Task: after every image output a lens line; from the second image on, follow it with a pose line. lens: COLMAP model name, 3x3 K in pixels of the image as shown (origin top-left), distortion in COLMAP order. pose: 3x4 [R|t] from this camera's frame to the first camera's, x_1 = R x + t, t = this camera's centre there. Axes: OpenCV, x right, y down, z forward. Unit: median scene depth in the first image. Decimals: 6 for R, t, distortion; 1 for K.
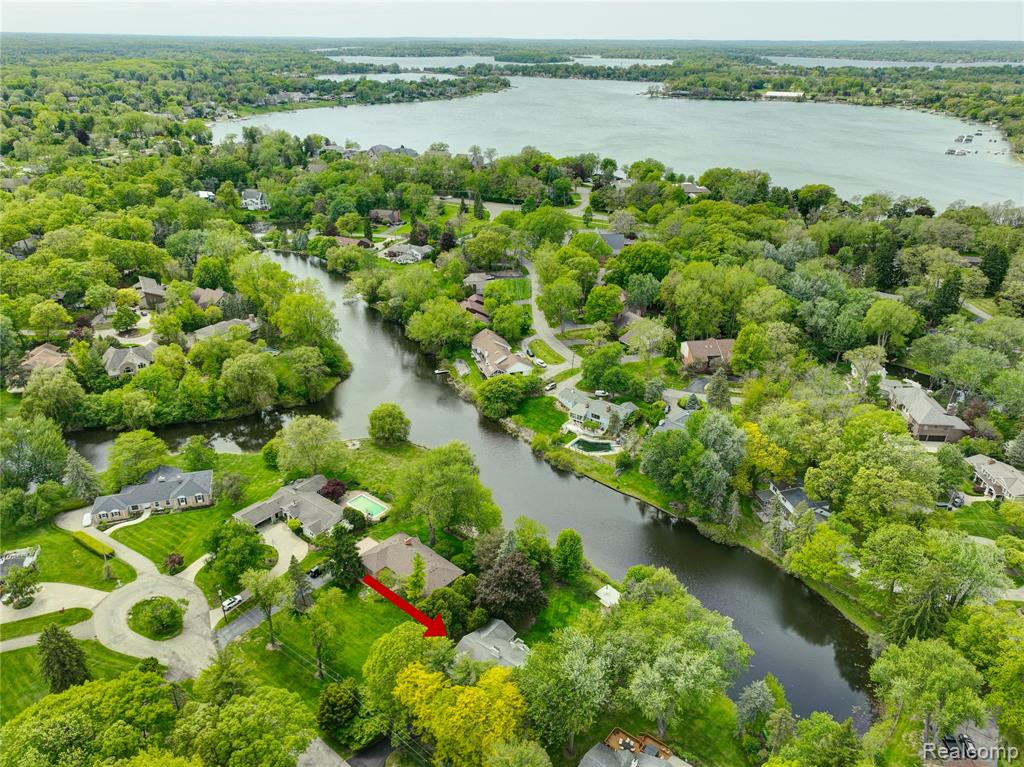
lens RADIAL K [[716.5, 0, 512.5], [0, 716.5, 383.5], [0, 0, 1]] dist [0.011454, 0.008426]
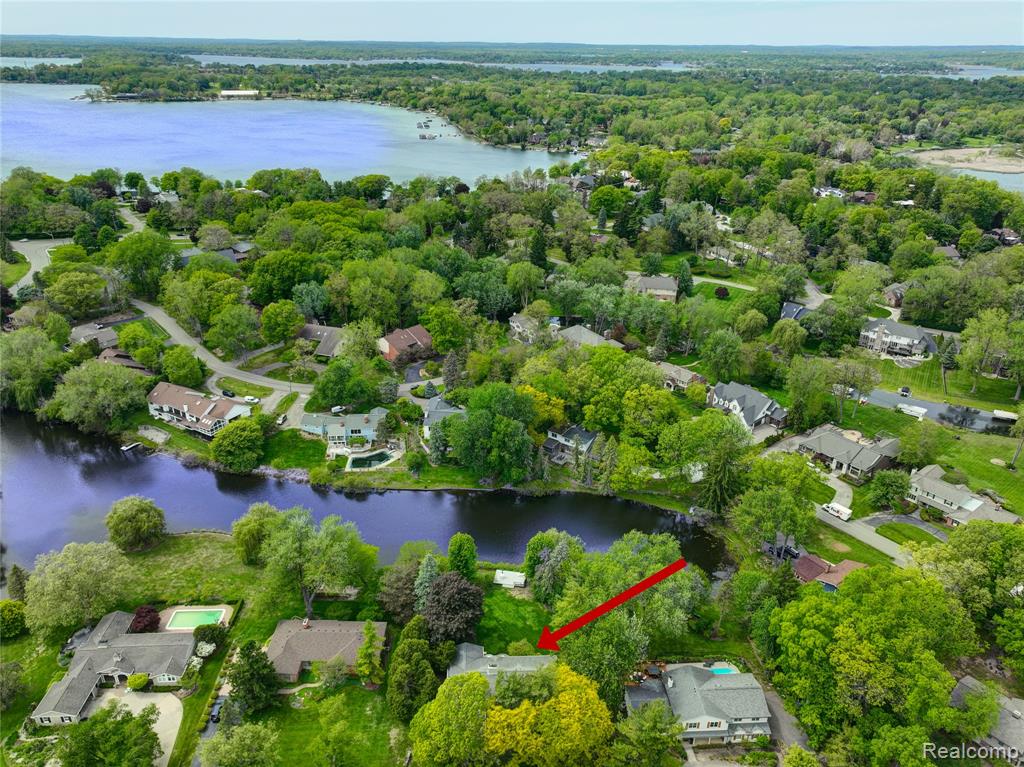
lens RADIAL K [[716.5, 0, 512.5], [0, 716.5, 383.7], [0, 0, 1]] dist [0.011454, 0.008426]
pose [[0.758665, -0.282395, 0.587095, -0.133404], [0.281027, 0.954872, 0.096144, -0.023991], [-0.587751, 0.092049, 0.803788, 0.046950]]
